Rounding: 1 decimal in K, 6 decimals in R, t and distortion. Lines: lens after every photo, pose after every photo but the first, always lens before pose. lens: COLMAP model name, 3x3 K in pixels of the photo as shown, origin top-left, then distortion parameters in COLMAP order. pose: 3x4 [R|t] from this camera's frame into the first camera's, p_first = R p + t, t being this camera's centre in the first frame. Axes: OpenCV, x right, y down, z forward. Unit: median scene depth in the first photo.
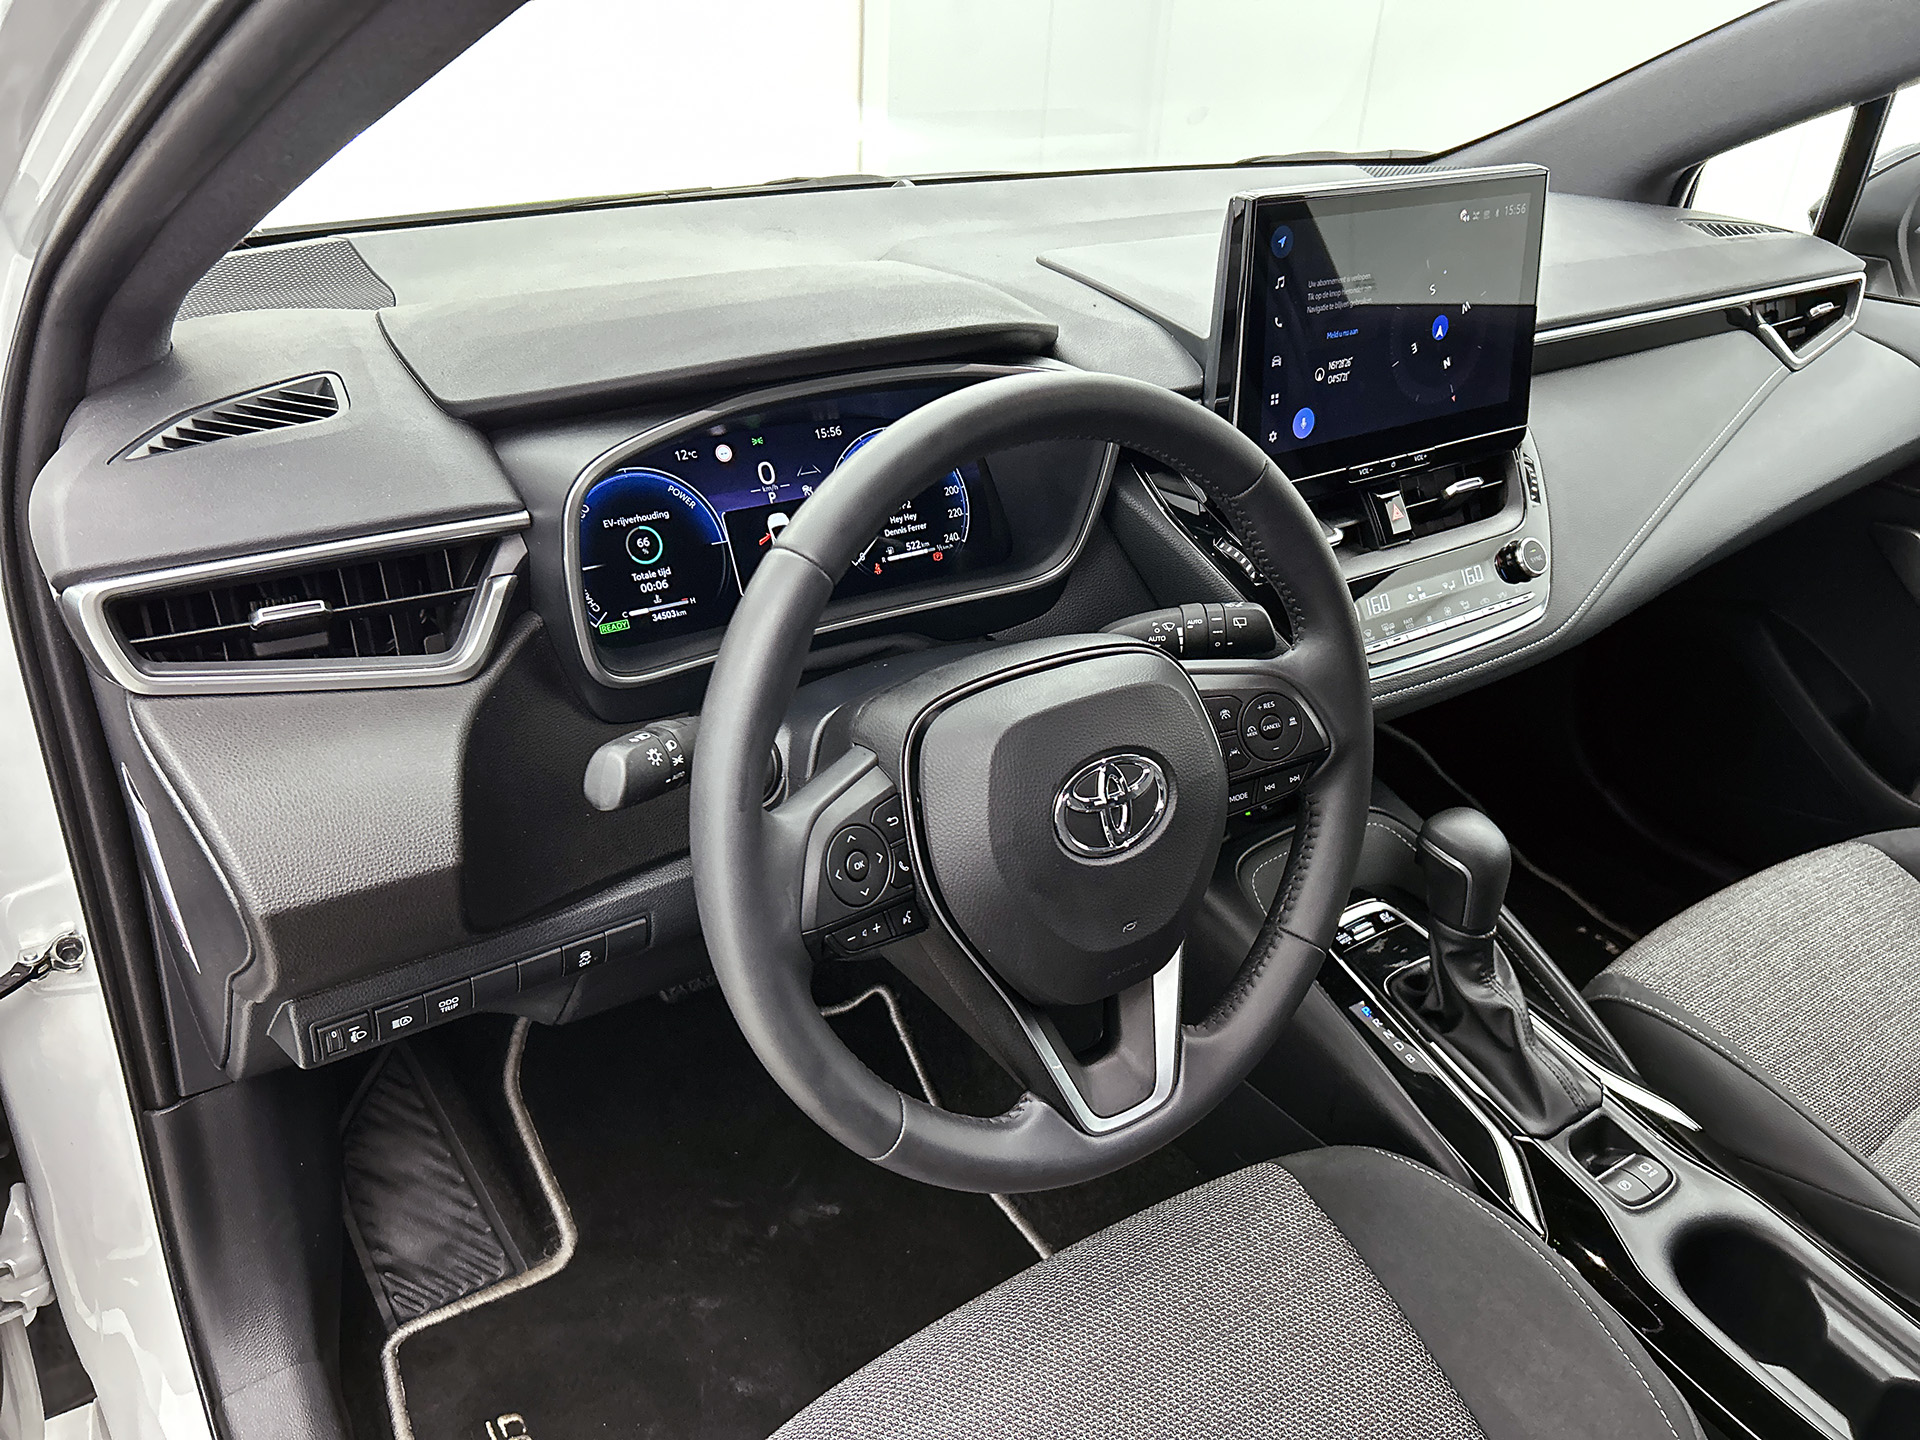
lens RADIAL K [[1456.9, 0, 960.0], [0, 1456.9, 720.0], [0, 0, 1]] dist [0.074704, -0.130728]
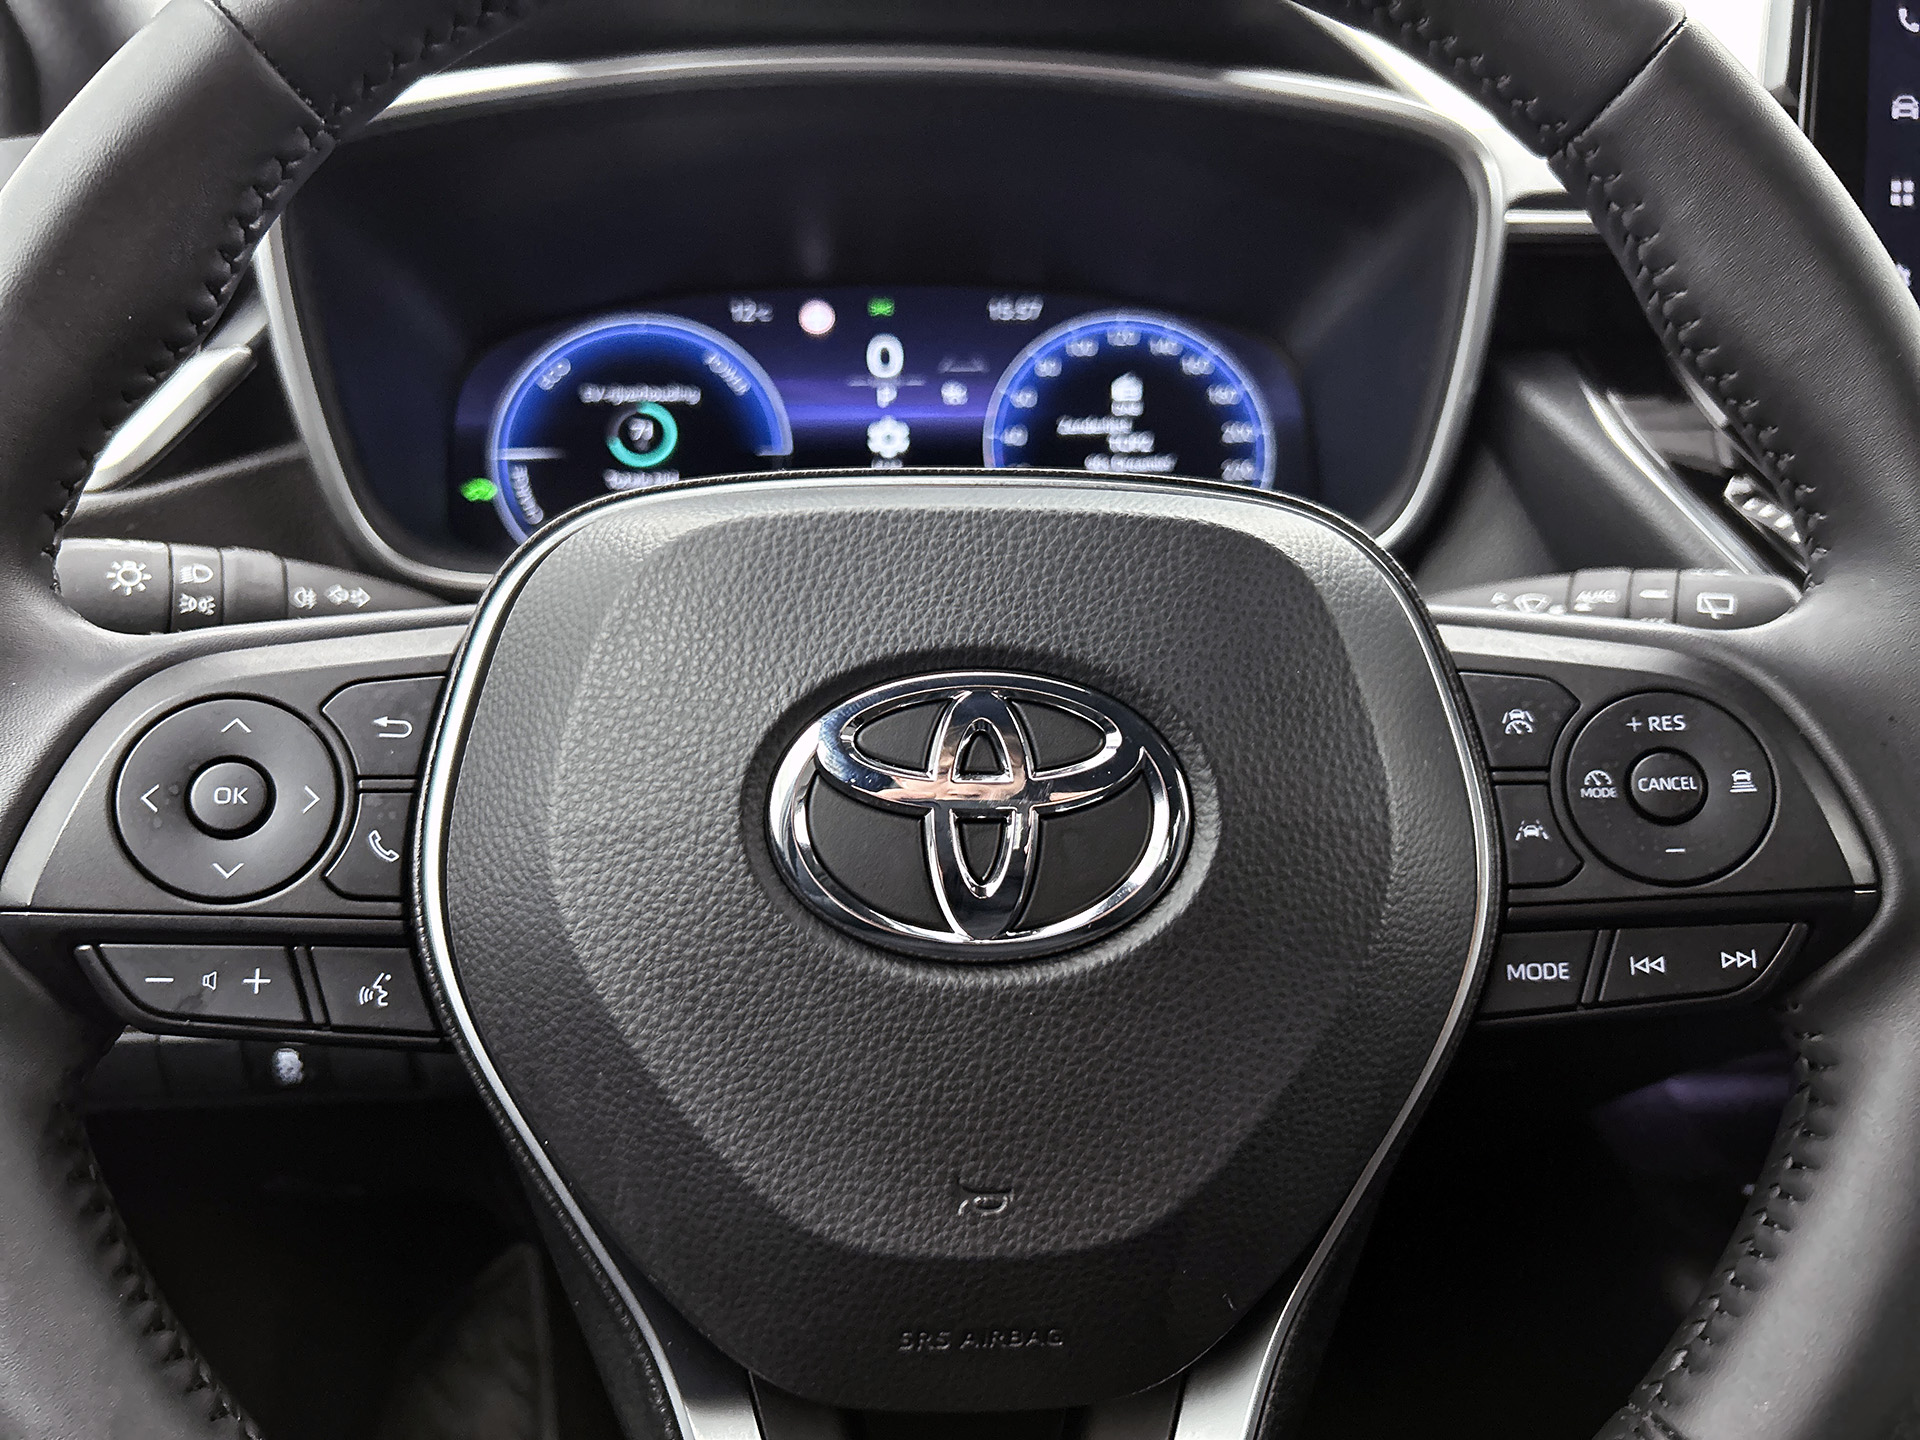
lens RADIAL K [[1548.4, 0, 954.5], [0, 1548.4, 638.2], [0, 0, 1]] dist [0.029291, -0.007314]
pose [[0.863786, 0.065262, -0.499615, 0.210681], [-0.203414, 0.952347, -0.227284, 0.076763], [0.460974, 0.297953, 0.835899, 0.502520]]
